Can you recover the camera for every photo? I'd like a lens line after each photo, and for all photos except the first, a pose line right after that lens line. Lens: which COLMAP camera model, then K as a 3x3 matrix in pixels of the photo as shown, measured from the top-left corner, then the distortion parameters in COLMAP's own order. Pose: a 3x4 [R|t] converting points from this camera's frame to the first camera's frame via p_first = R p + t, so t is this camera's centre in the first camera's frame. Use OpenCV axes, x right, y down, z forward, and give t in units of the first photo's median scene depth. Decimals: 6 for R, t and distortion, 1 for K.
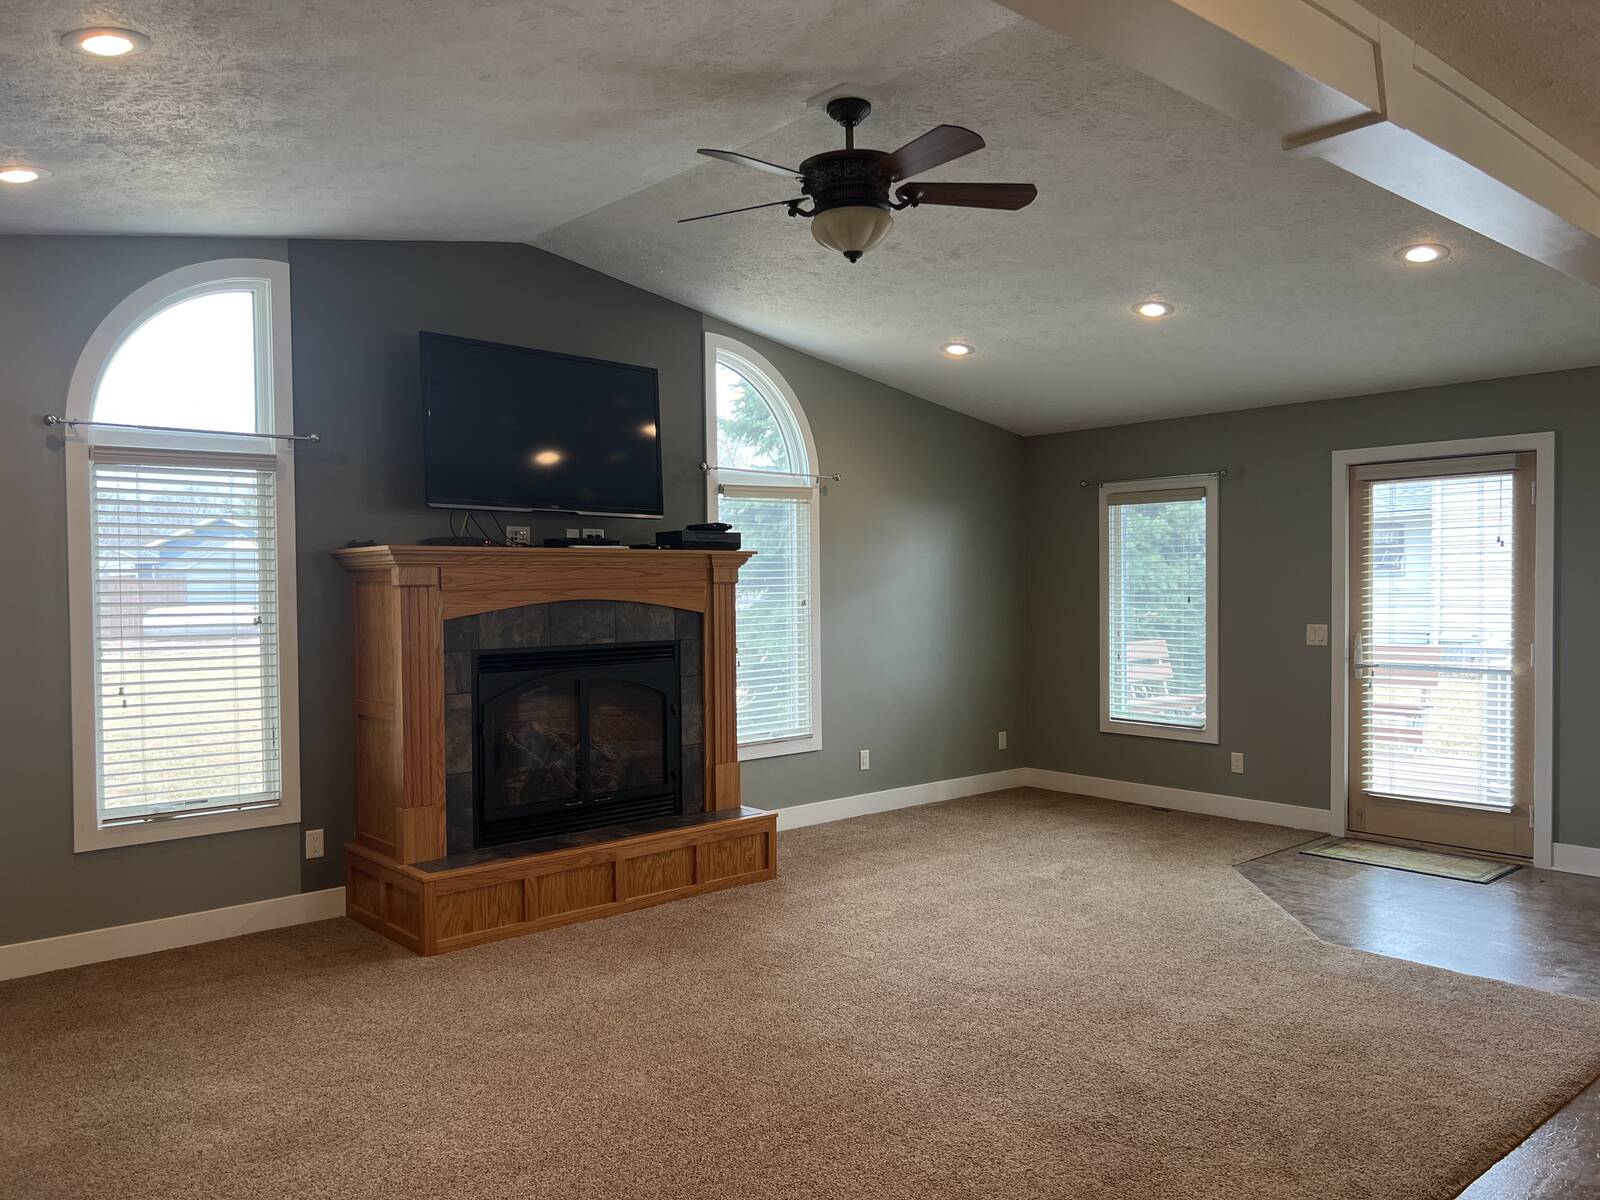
lens RADIAL K [[1206.9, 0, 805.0], [0, 1206.9, 612.0], [0, 0, 1]] dist [0.067927, -0.077790]
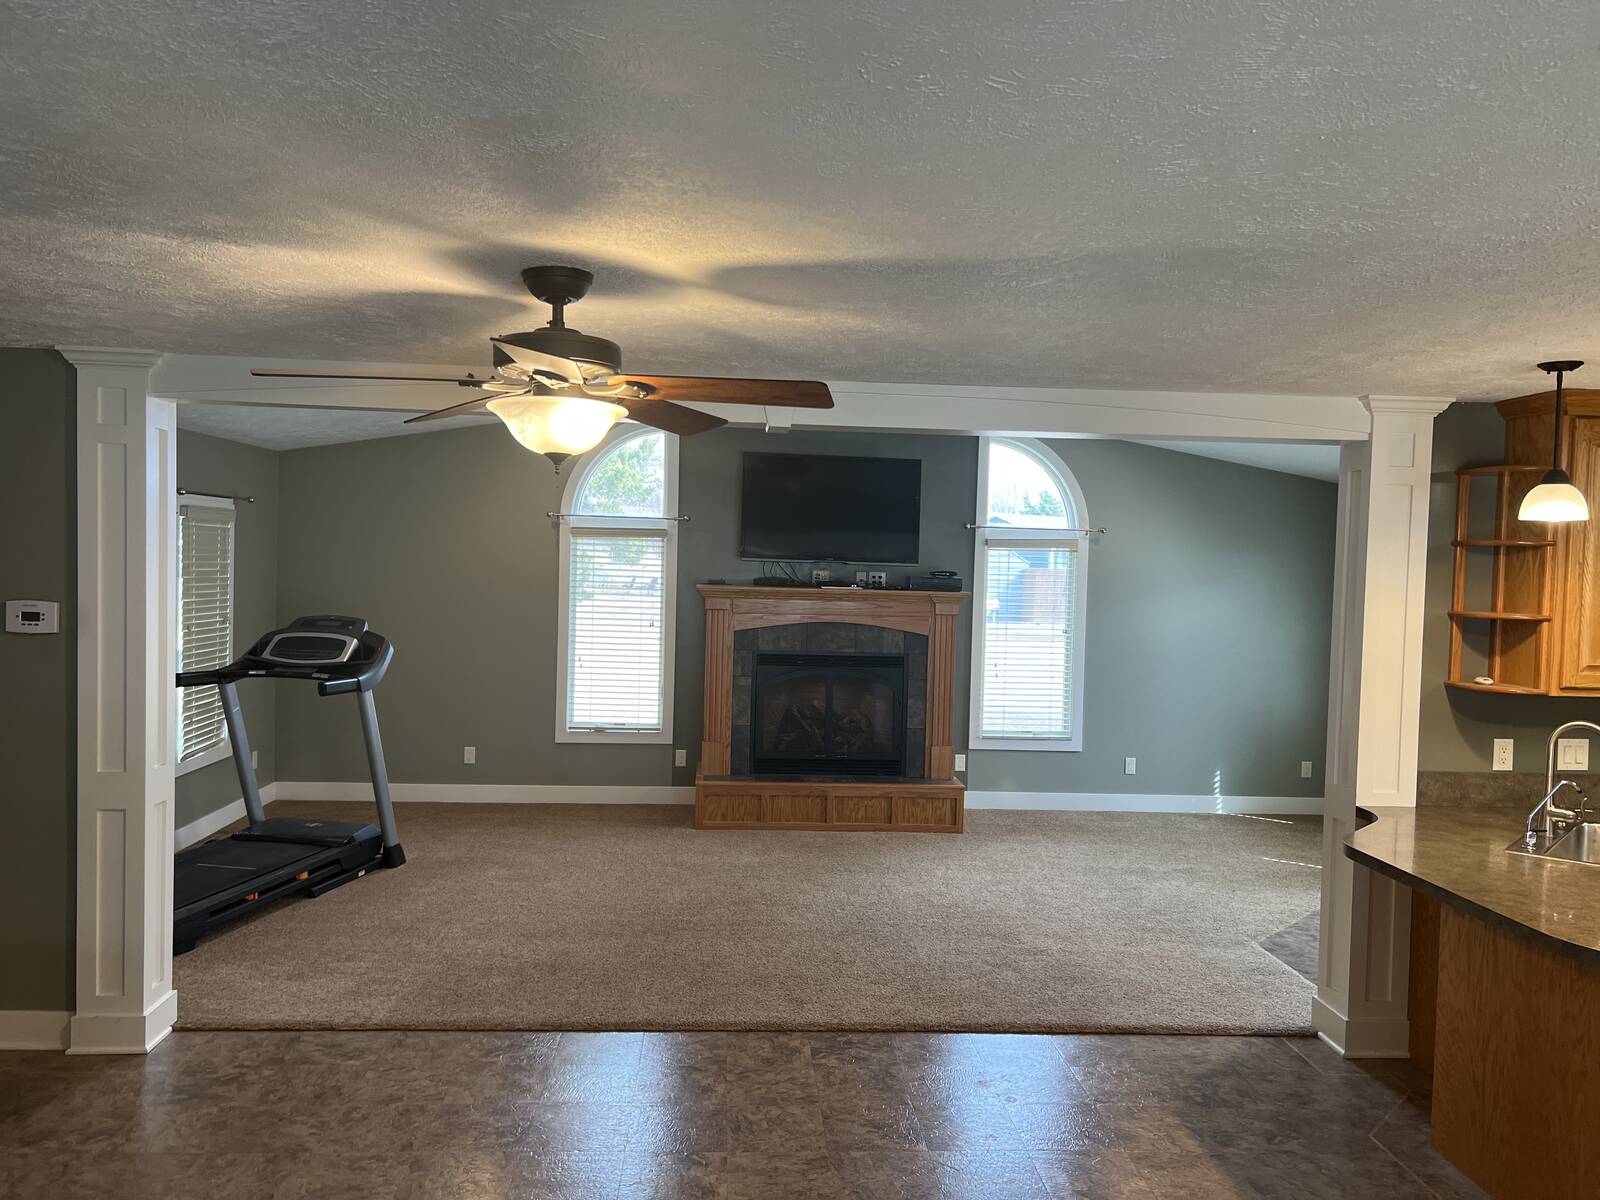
lens RADIAL K [[1206.9, 0, 803.5], [0, 1206.9, 608.2], [0, 0, 1]] dist [0.067927, -0.077790]
pose [[0.783236, 0.049805, -0.619726, 0.763357], [-0.049233, 0.998624, 0.018033, -0.056083], [0.619772, 0.016387, 0.784611, -0.211118]]
